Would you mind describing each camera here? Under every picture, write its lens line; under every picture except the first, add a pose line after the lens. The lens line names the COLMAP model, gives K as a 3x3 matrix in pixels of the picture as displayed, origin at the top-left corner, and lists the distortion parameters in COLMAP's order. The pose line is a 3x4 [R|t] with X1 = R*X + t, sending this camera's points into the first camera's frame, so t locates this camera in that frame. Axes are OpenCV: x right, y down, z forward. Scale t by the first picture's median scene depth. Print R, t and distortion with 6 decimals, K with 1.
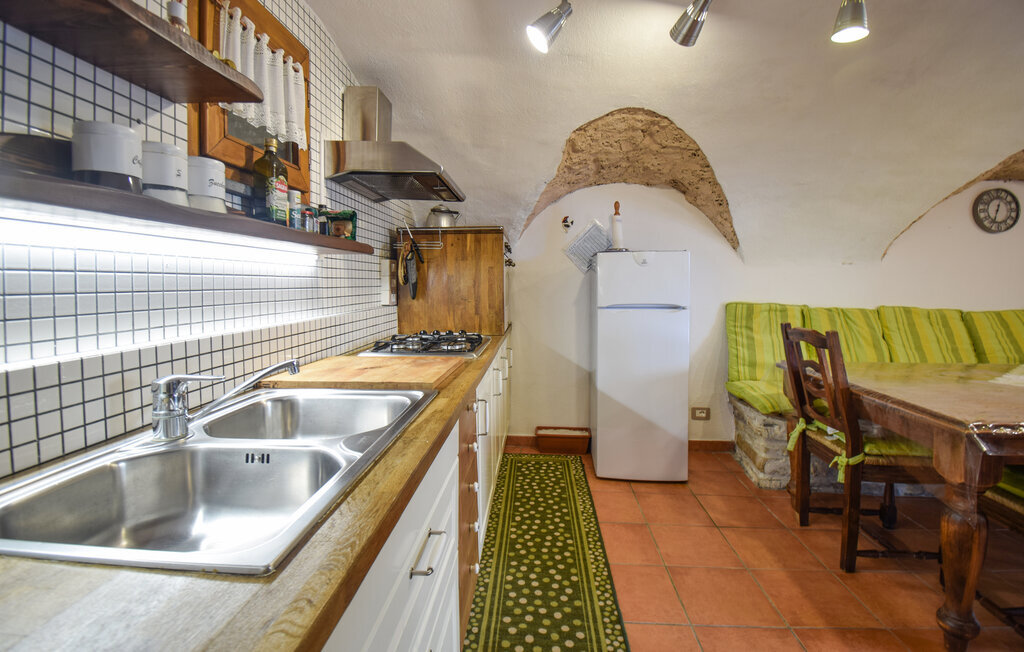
lens RADIAL K [[462.0, 0, 505.7], [0, 462.0, 290.0], [0, 0, 1]] dist [0.016596, -0.025732]
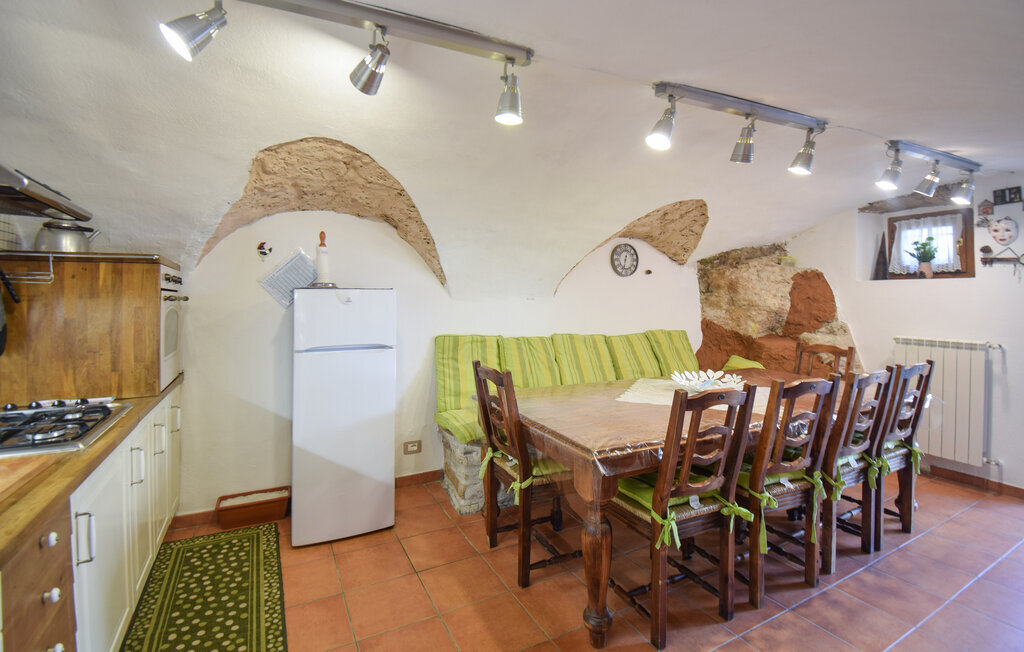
lens RADIAL K [[459.0, 0, 526.5], [0, 459.0, 278.2], [0, 0, 1]] dist [0.015855, -0.022360]
pose [[0.838273, 0.017472, 0.544971, 0.093781], [0.008141, 0.998974, -0.044550, -0.061017], [-0.545191, 0.041781, 0.837270, 0.021406]]
